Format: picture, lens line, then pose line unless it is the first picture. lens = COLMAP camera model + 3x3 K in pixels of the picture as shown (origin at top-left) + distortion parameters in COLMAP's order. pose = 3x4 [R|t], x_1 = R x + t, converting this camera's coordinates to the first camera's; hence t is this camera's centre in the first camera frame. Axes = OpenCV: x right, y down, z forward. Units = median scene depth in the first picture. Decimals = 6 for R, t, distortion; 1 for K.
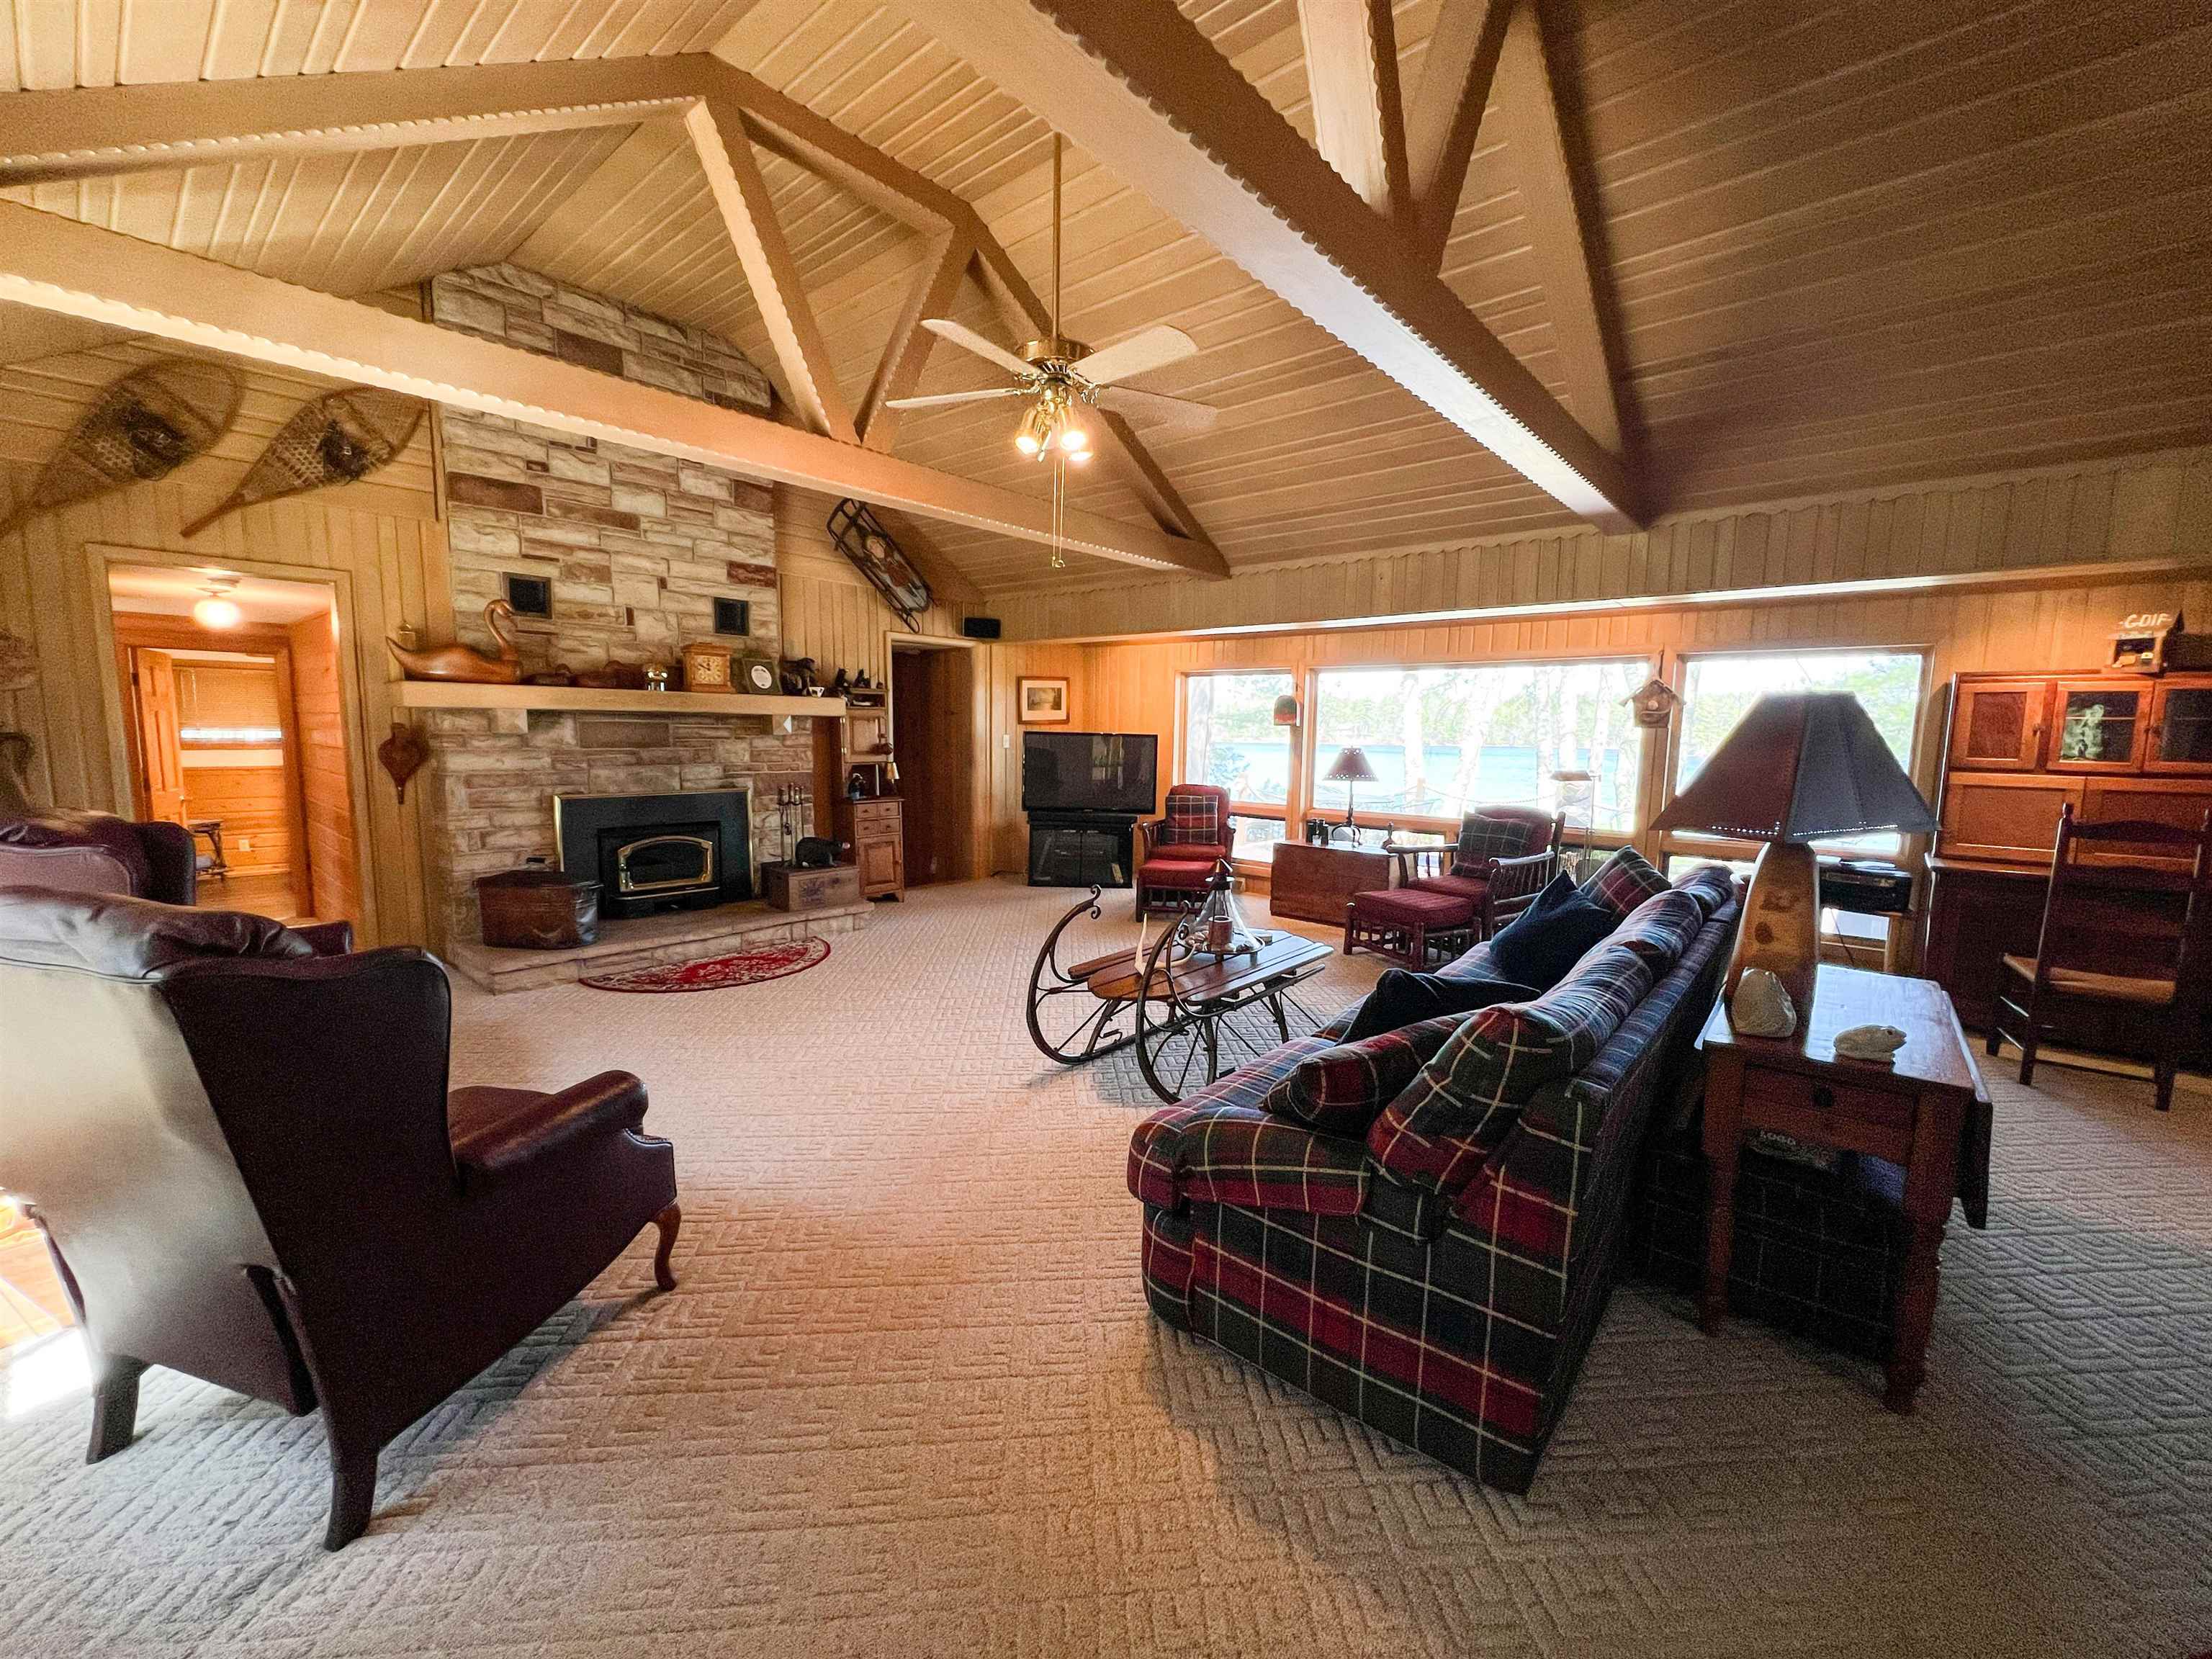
lens RADIAL K [[893.2, 0, 1117.8], [0, 893.2, 826.4], [0, 0, 1]] dist [-0.002818, 0.000730]
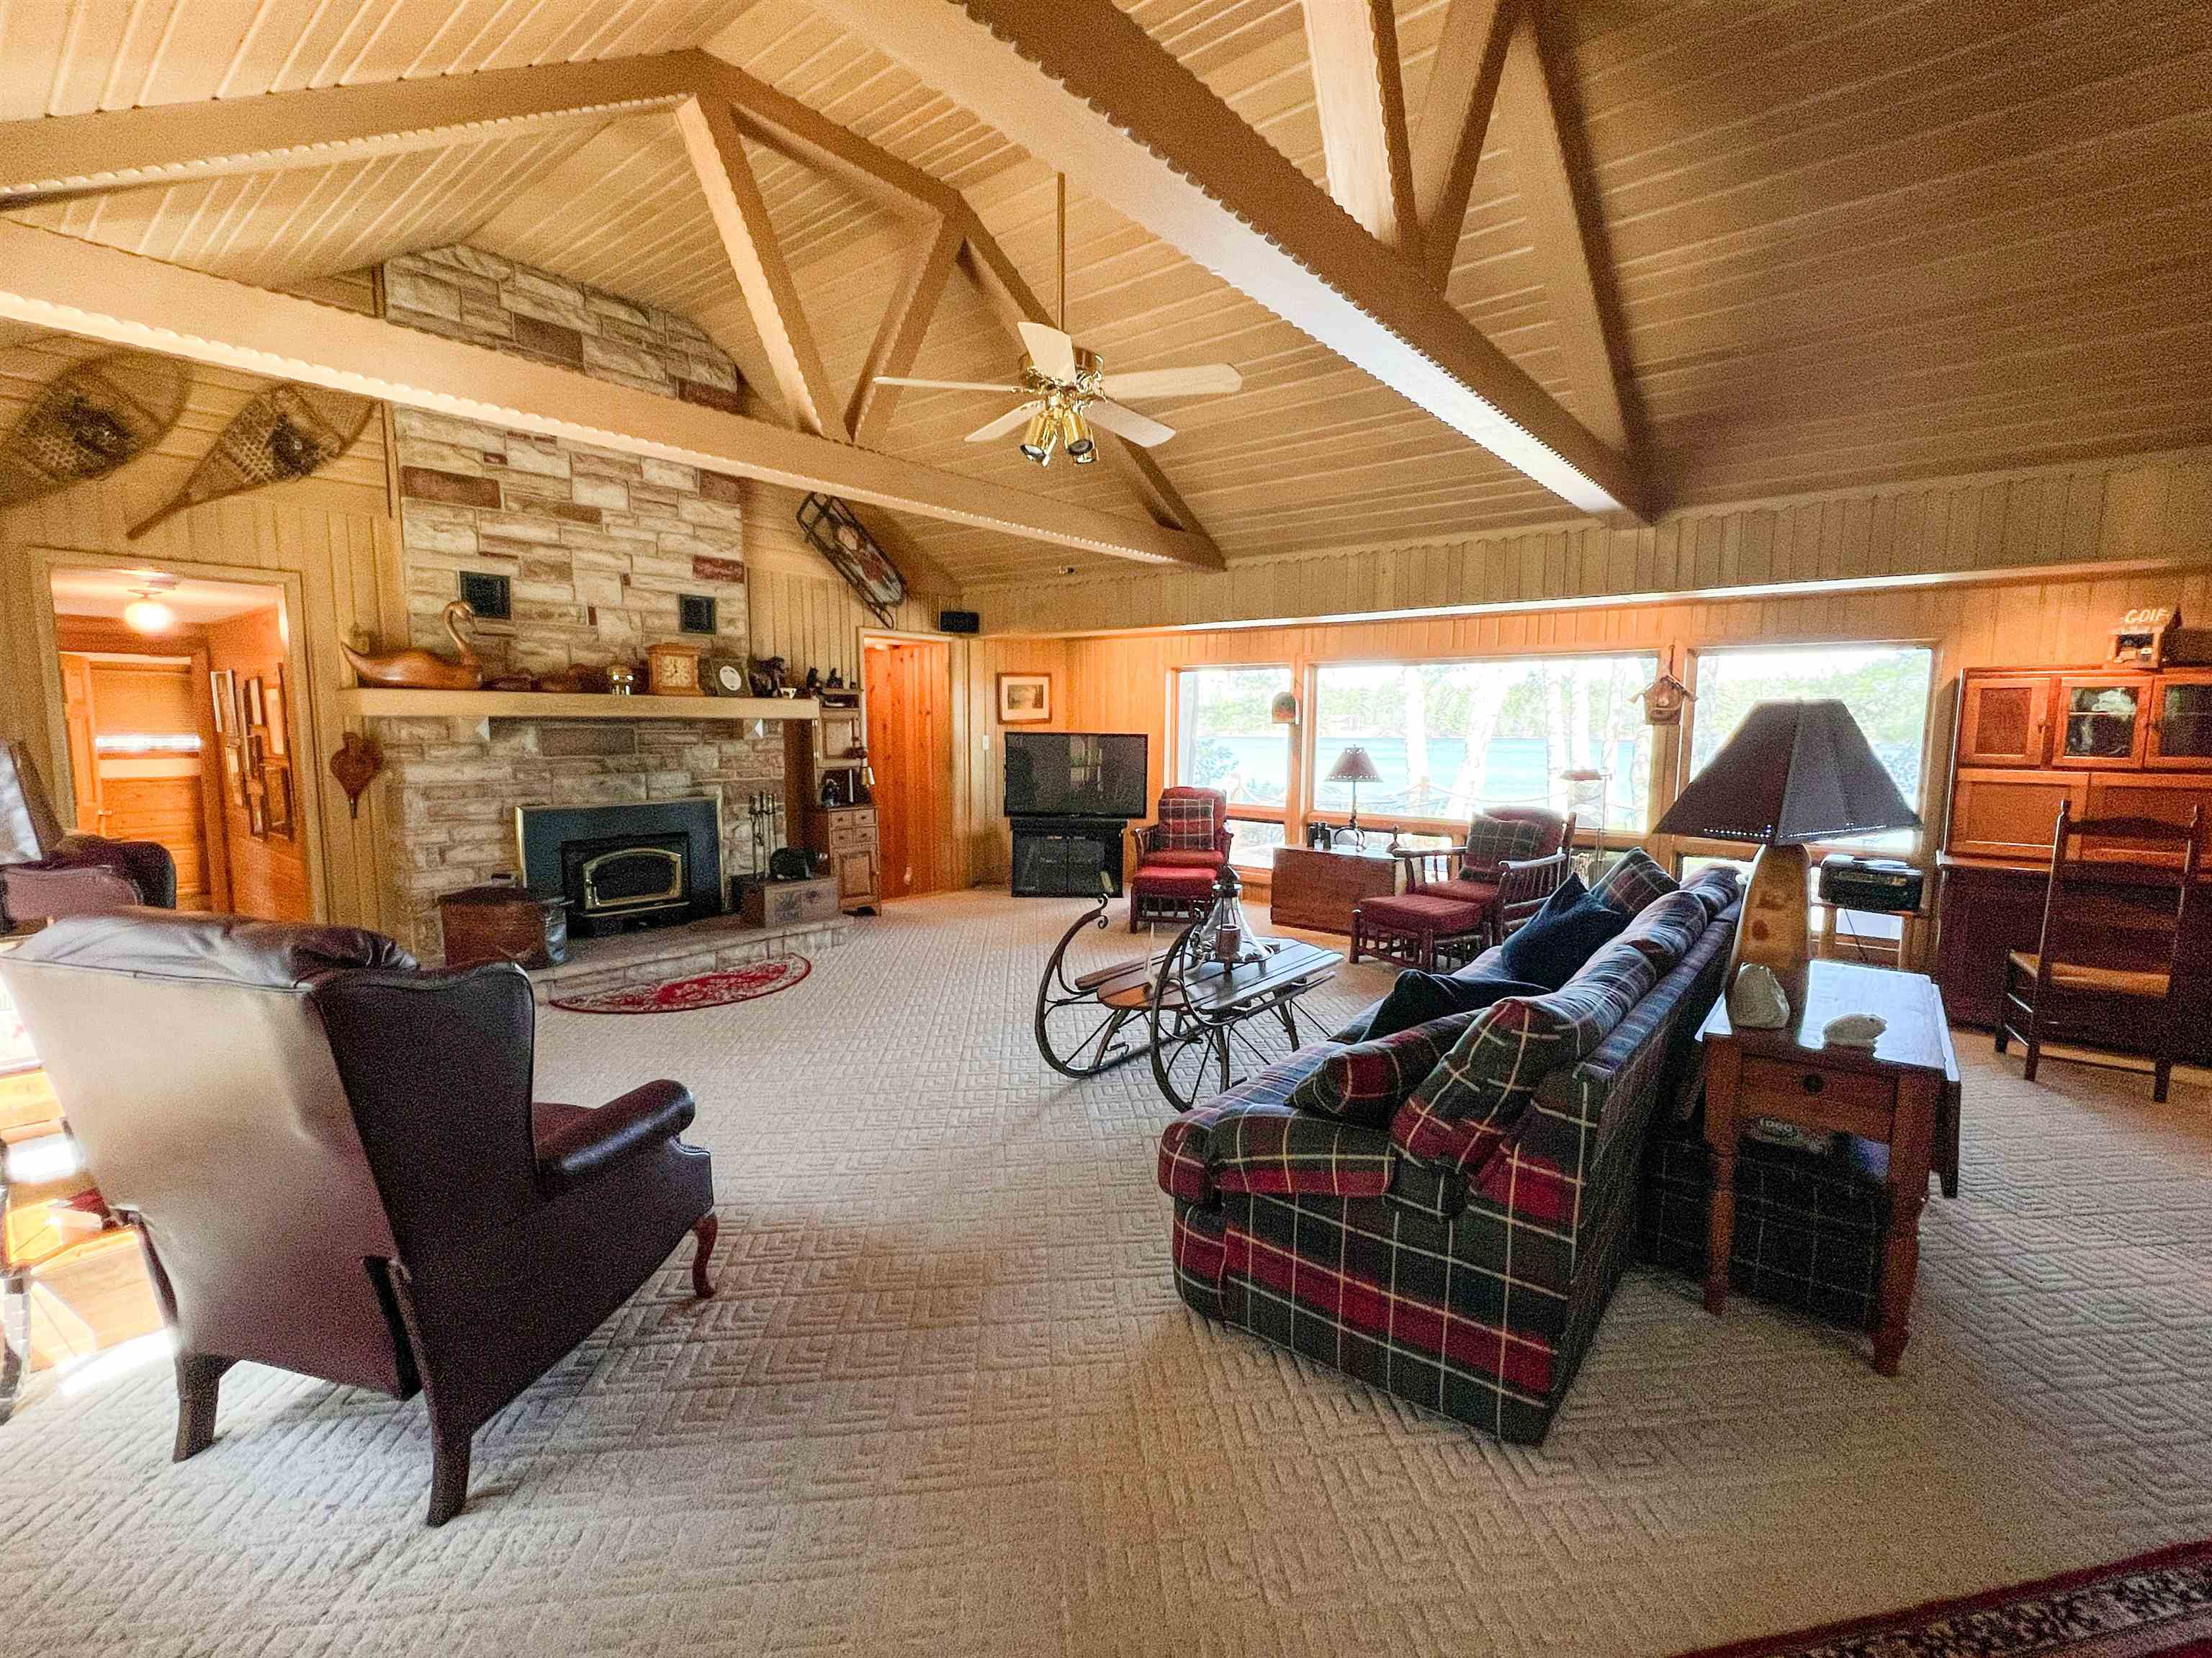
lens RADIAL K [[986.6, 0, 1116.6], [0, 986.6, 827.0], [0, 0, 1]] dist [-0.000733, -0.000661]
pose [[0.999592, -0.011595, 0.026108, -0.024782], [0.011681, 0.999927, -0.003128, -0.002994], [-0.026069, 0.003432, 0.999654, -0.056458]]
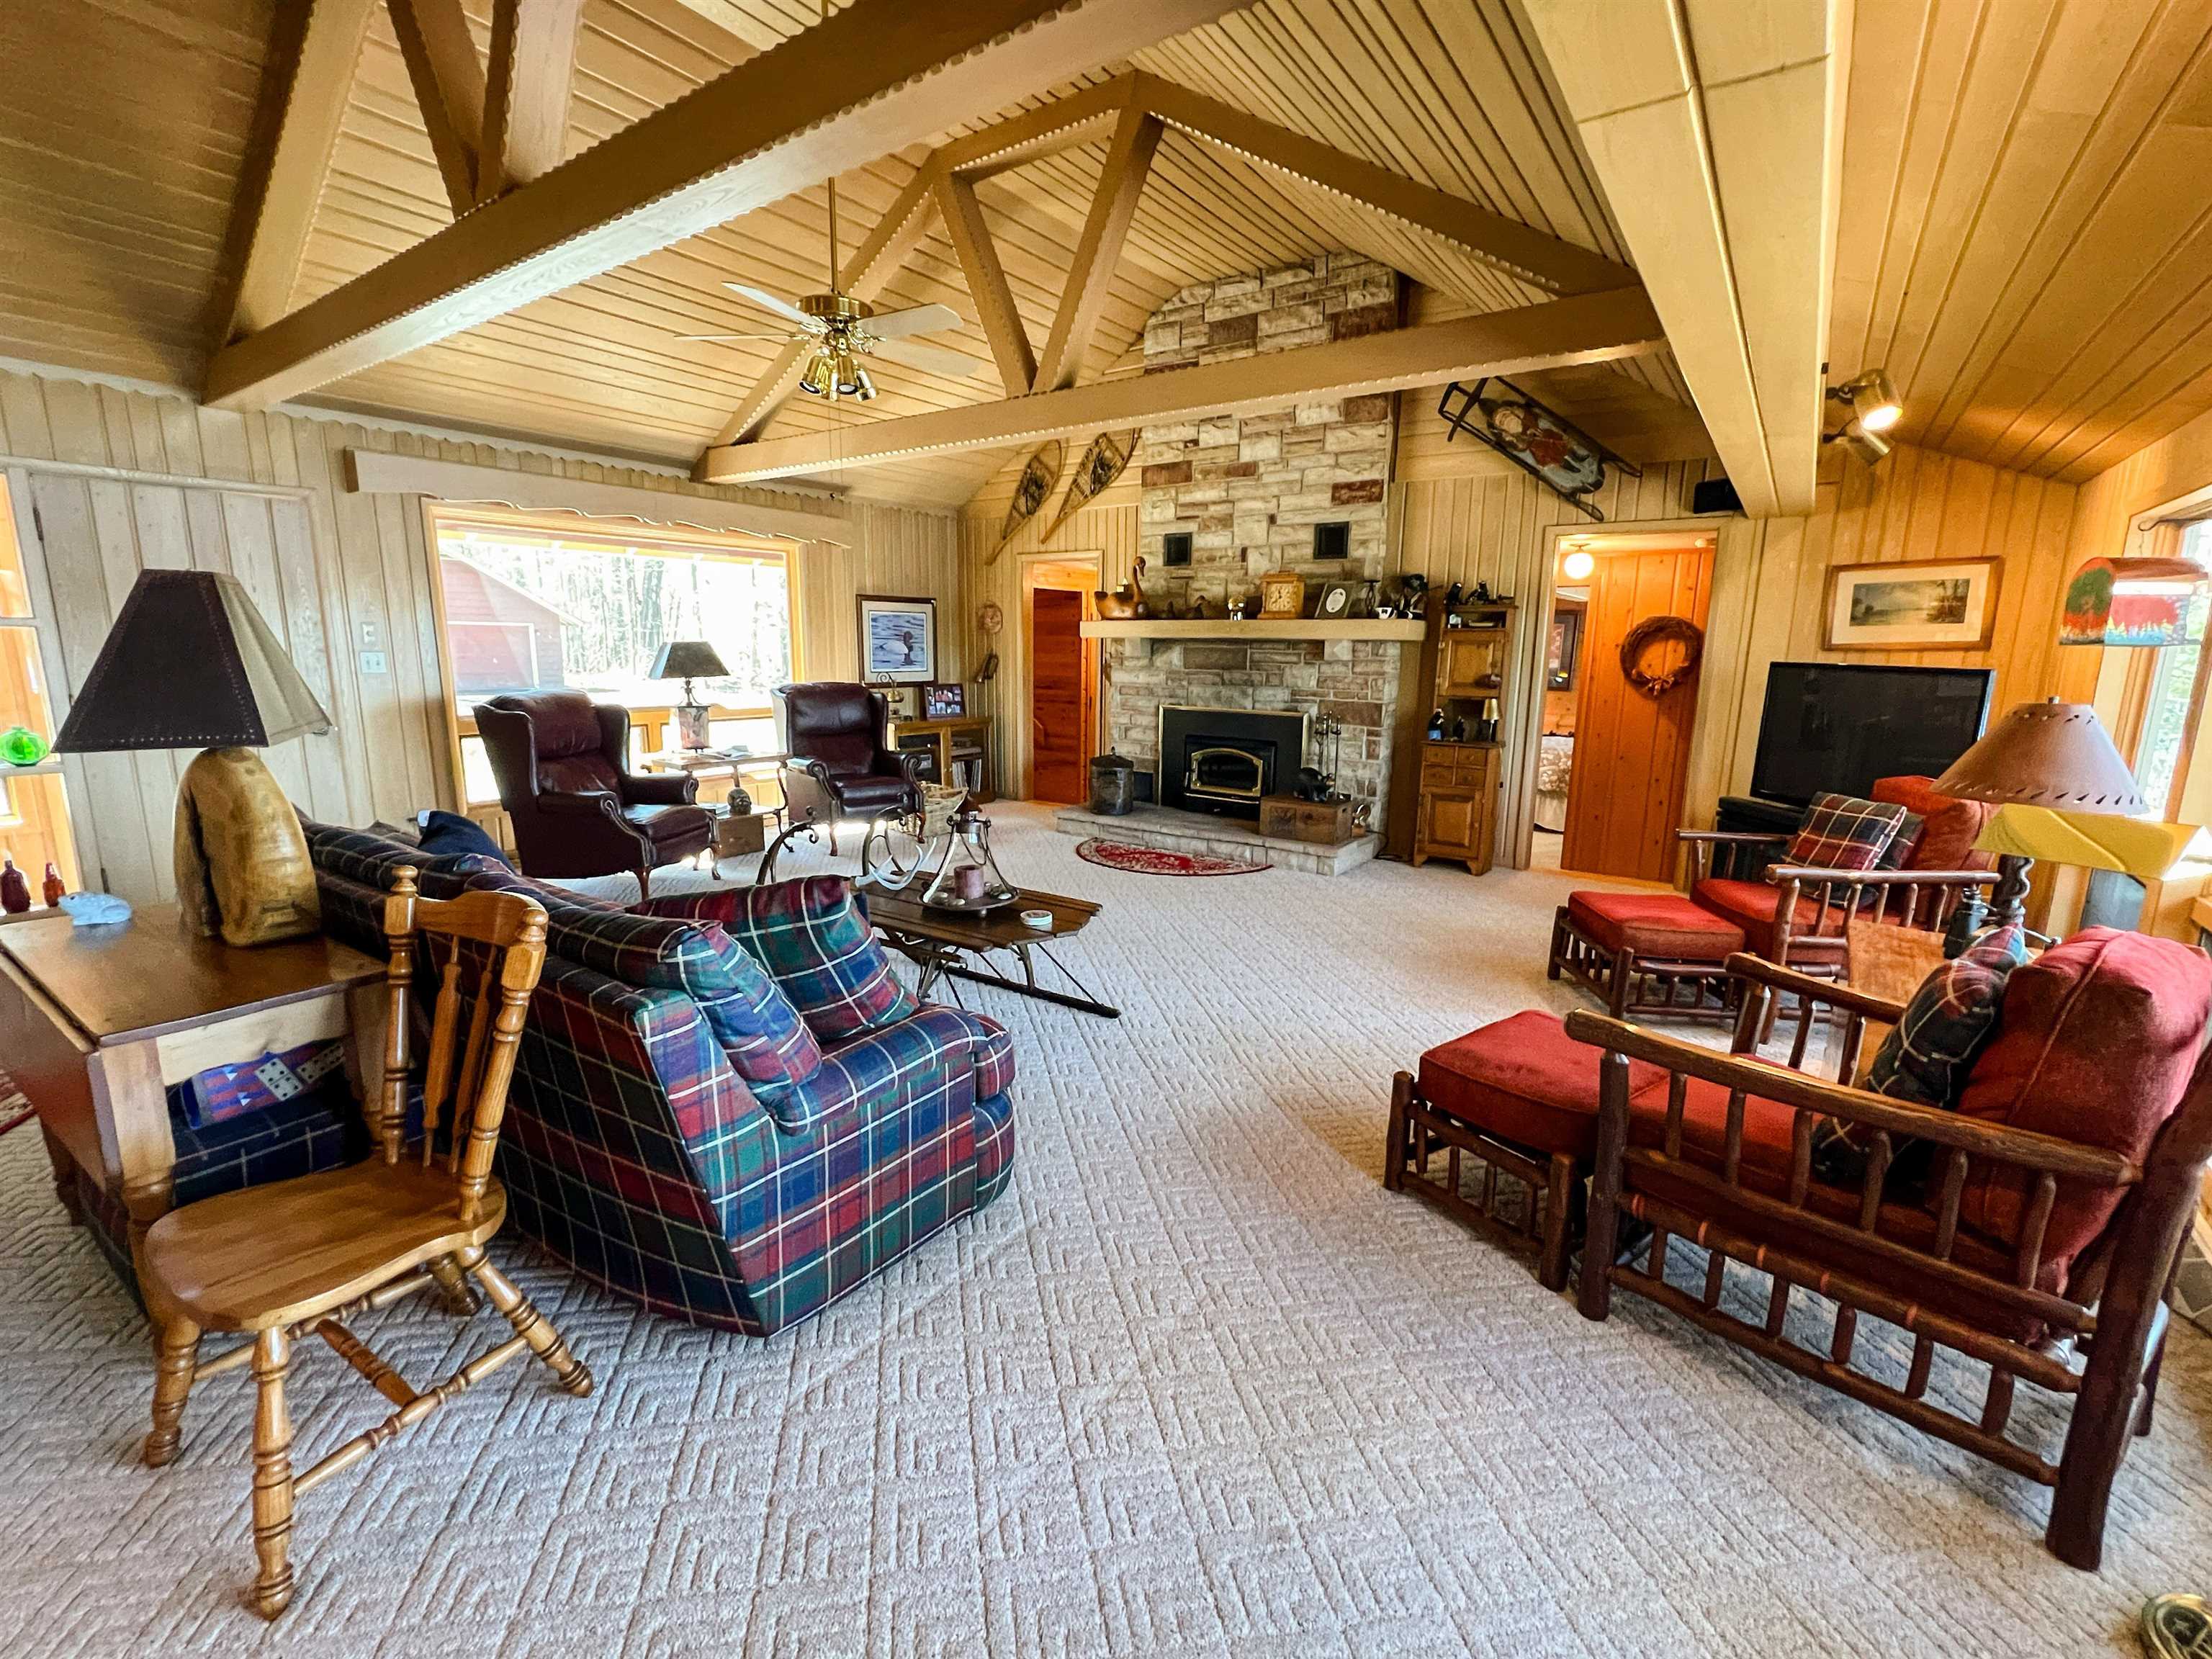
lens RADIAL K [[986.7, 0, 1093.8], [0, 986.7, 831.8], [0, 0, 1]] dist [-0.000733, -0.000661]
pose [[0.076134, 0.170569, -0.982400, 0.785002], [-0.121877, 0.979464, 0.160614, -0.071090], [0.989621, 0.107503, 0.095359, 0.769676]]
